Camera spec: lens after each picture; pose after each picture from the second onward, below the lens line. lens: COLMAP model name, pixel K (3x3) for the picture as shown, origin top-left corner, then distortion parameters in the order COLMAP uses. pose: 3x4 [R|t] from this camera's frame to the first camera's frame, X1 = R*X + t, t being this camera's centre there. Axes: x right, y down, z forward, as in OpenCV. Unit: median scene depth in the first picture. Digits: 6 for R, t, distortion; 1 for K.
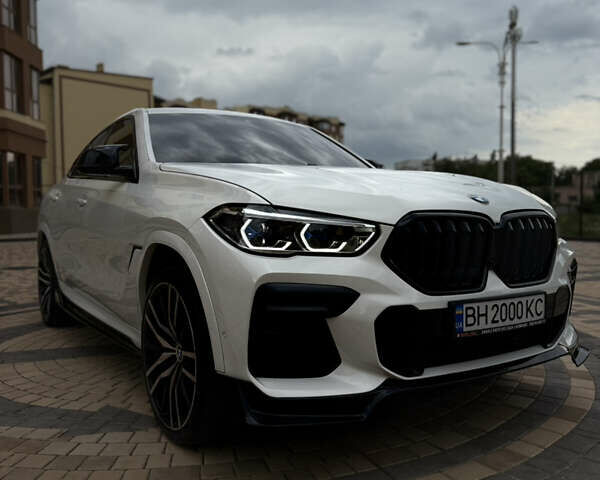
lens RADIAL K [[559.3, 0, 298.0], [0, 559.3, 241.7], [0, 0, 1]] dist [0.116876, -0.221636]
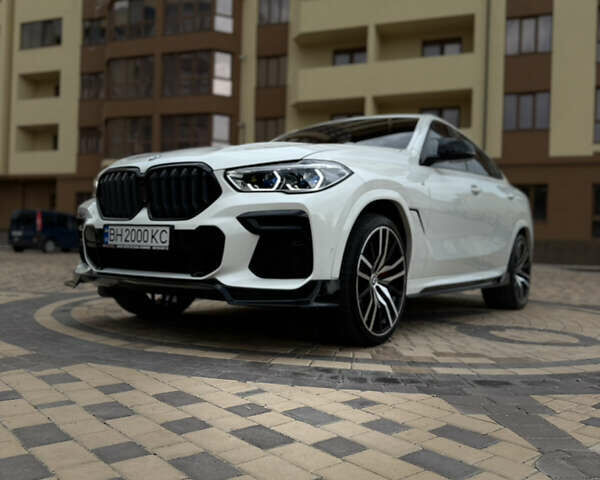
lens RADIAL K [[556.1, 0, 300.2], [0, 556.1, 242.9], [0, 0, 1]] dist [0.145792, -0.282585]
pose [[0.383193, 0.011550, -0.923596, 1.729682], [-0.081527, 0.996442, -0.021364, 0.133327], [0.920063, 0.083485, 0.382771, 0.812674]]
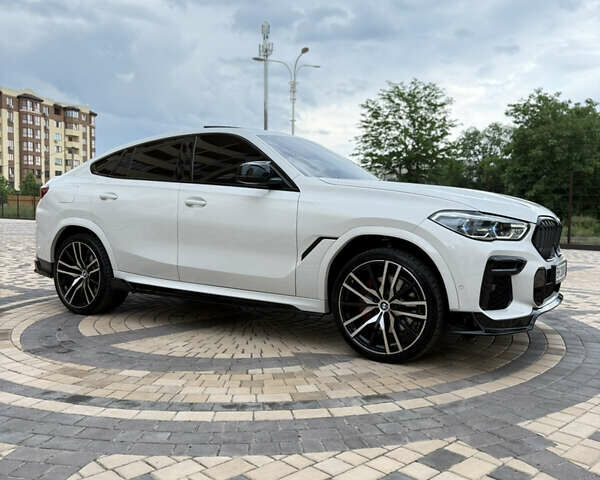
lens RADIAL K [[559.3, 0, 298.0], [0, 559.3, 241.7], [0, 0, 1]] dist [0.116876, -0.221636]
pose [[0.906357, -0.004829, 0.422484, -1.152470], [0.003160, 0.999984, 0.004652, 0.015804], [-0.422500, -0.002881, 0.906358, -0.304989]]
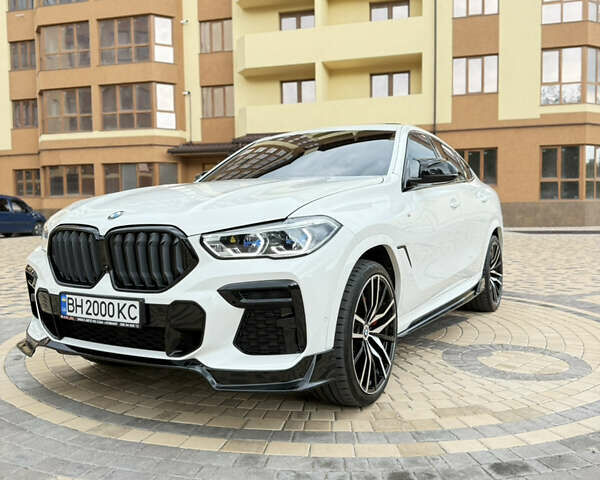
lens RADIAL K [[558.1, 0, 302.6], [0, 558.1, 240.2], [0, 0, 1]] dist [0.129192, -0.238515]
pose [[0.464967, 0.049629, -0.883936, 1.576329], [-0.035484, 0.998670, 0.037405, -0.080196], [0.884617, 0.013974, 0.466109, 0.787033]]
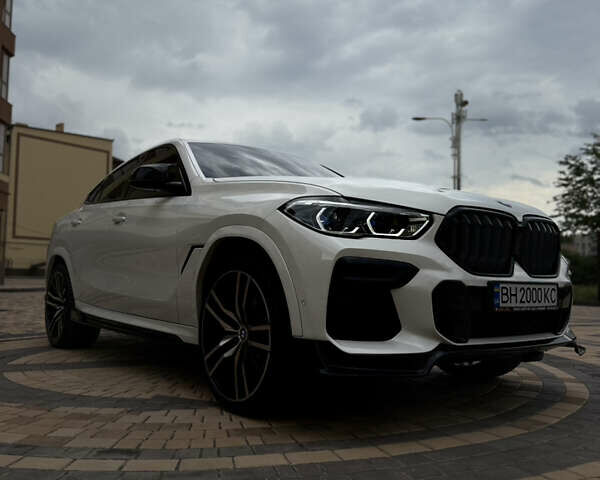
lens RADIAL K [[559.3, 0, 298.0], [0, 559.3, 241.7], [0, 0, 1]] dist [0.116876, -0.221636]
pose [[0.996282, 0.028039, 0.081467, -0.213459], [-0.018300, 0.992855, -0.117918, 0.155785], [-0.084191, 0.115989, 0.989676, -0.151662]]
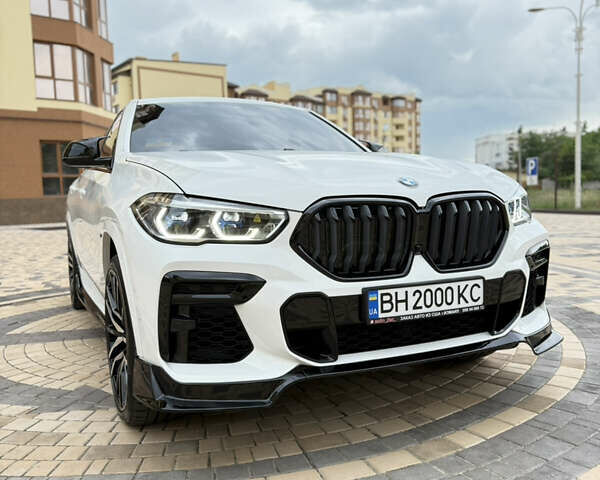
lens RADIAL K [[559.6, 0, 300.0], [0, 559.6, 240.0], [0, 0, 1]] dist [0.129244, -0.231490]
pose [[0.991035, -0.013217, -0.132946, 0.262802], [0.017123, 0.999453, 0.028281, -0.006177], [0.132500, -0.030304, 0.990720, 0.013817]]
